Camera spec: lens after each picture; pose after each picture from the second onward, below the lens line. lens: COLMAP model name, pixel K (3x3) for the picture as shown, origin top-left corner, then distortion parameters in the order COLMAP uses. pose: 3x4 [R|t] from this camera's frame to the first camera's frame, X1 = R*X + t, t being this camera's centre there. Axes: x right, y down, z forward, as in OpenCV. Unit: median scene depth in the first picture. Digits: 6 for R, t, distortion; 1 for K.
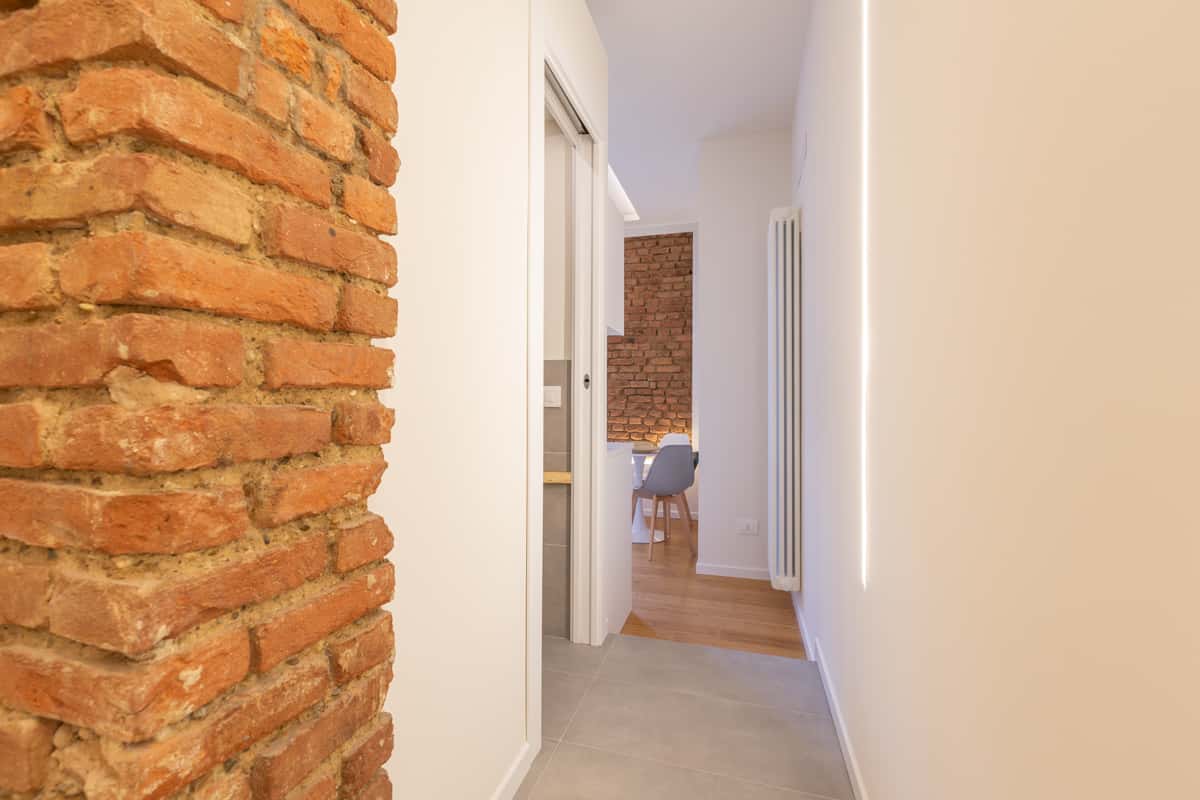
lens RADIAL K [[548.4, 0, 557.4], [0, 548.4, 400.0], [0, 0, 1]] dist [0.002818, -0.001862]
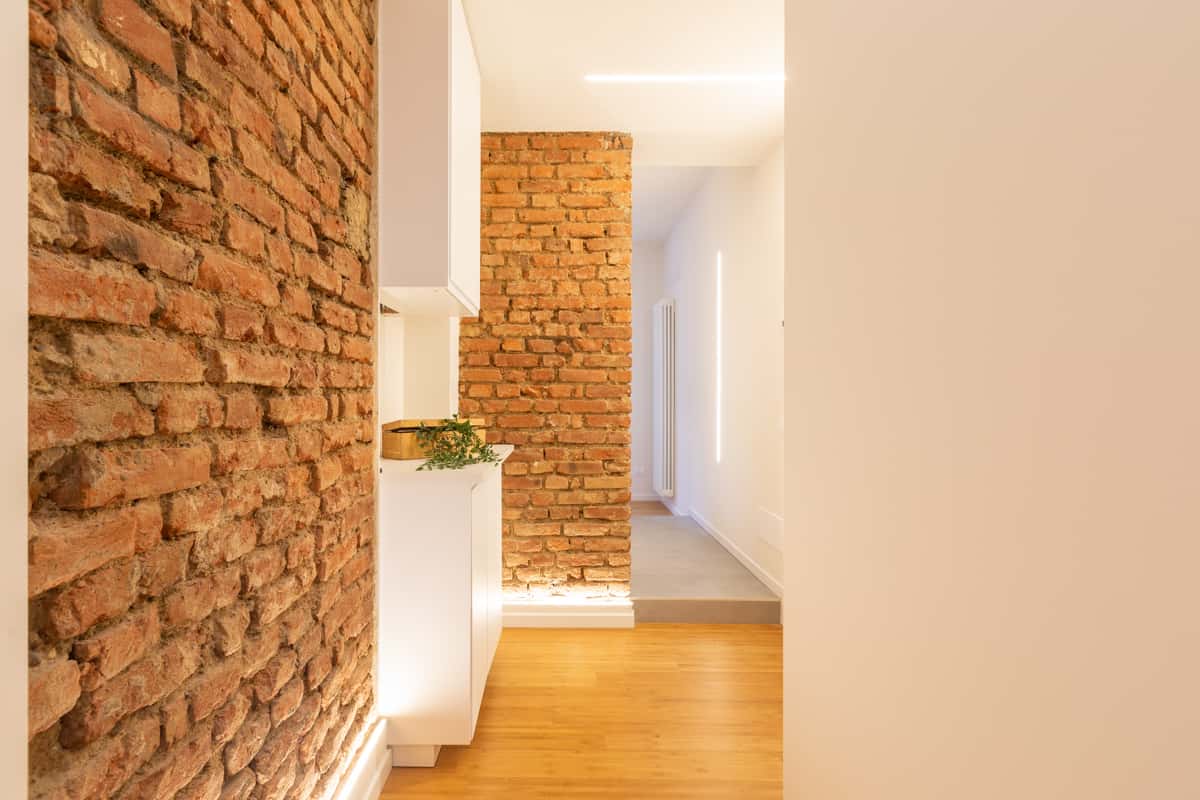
lens RADIAL K [[548.4, 0, 557.4], [0, 548.4, 400.0], [0, 0, 1]] dist [0.002818, -0.001862]
pose [[0.948826, -0.001090, 0.315797, -3.081449], [-0.000753, 0.999983, 0.005716, -0.028429], [-0.315798, -0.005661, 0.948810, -3.936548]]
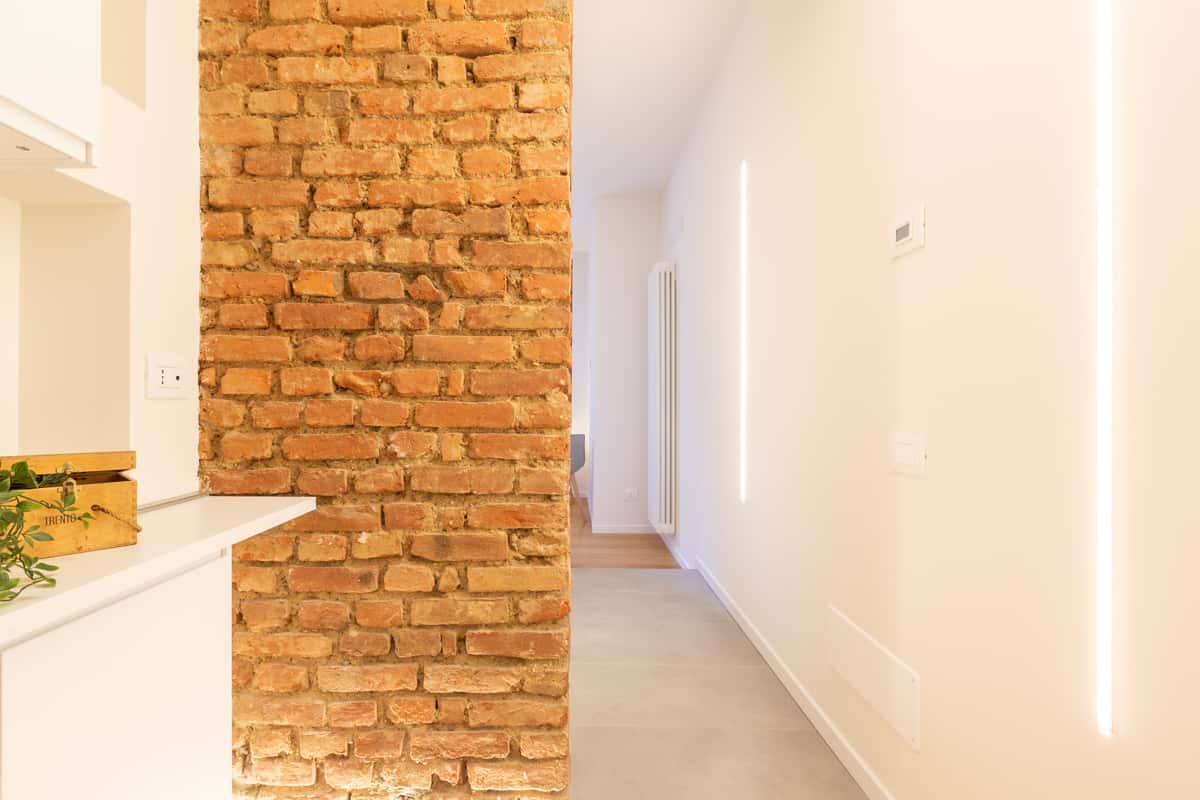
lens RADIAL K [[548.4, 0, 557.4], [0, 548.4, 400.0], [0, 0, 1]] dist [0.002818, -0.001862]
pose [[0.953228, -0.000974, 0.302251, -1.502517], [-0.000131, 0.999993, 0.003638, -0.010960], [-0.302253, -0.003508, 0.953221, -1.433273]]
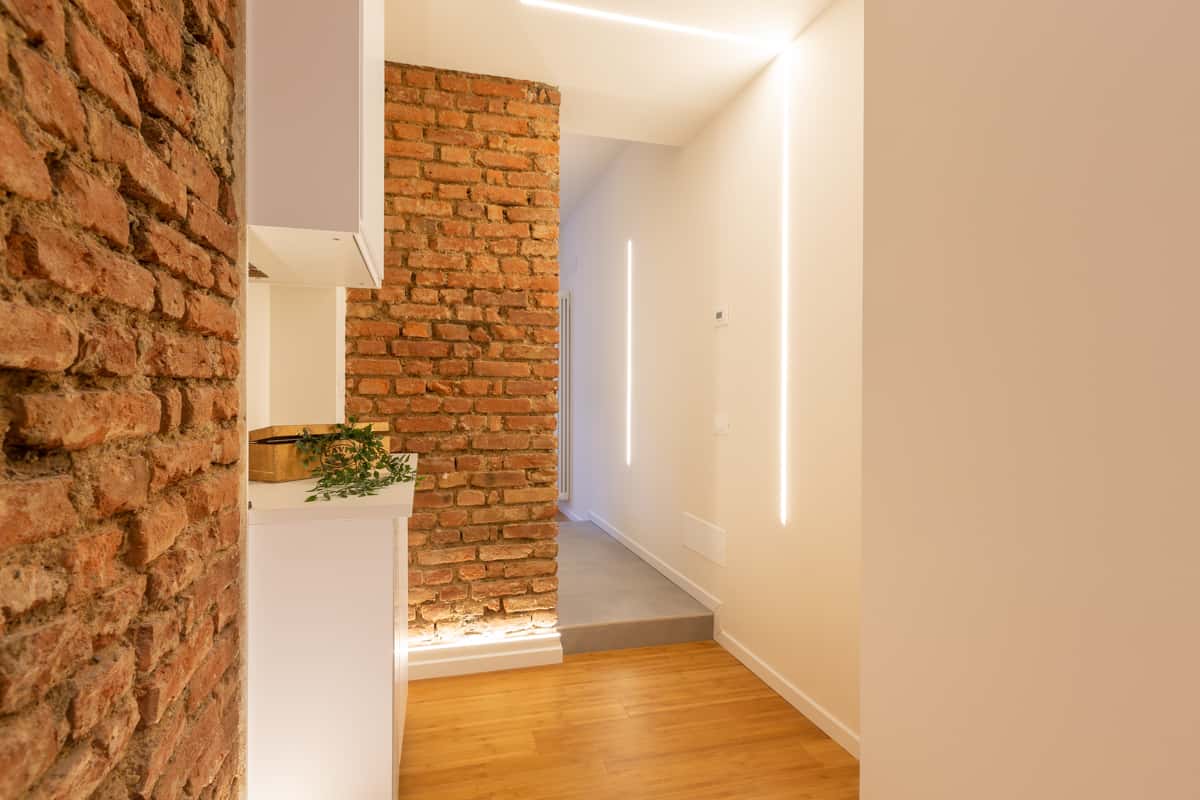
lens RADIAL K [[548.4, 0, 557.4], [0, 548.4, 400.0], [0, 0, 1]] dist [0.002818, -0.001862]
pose [[0.844336, -0.002116, 0.535810, -3.181635], [-0.003309, 0.999953, 0.009162, -0.024657], [-0.535804, -0.009509, 0.844289, -2.965780]]
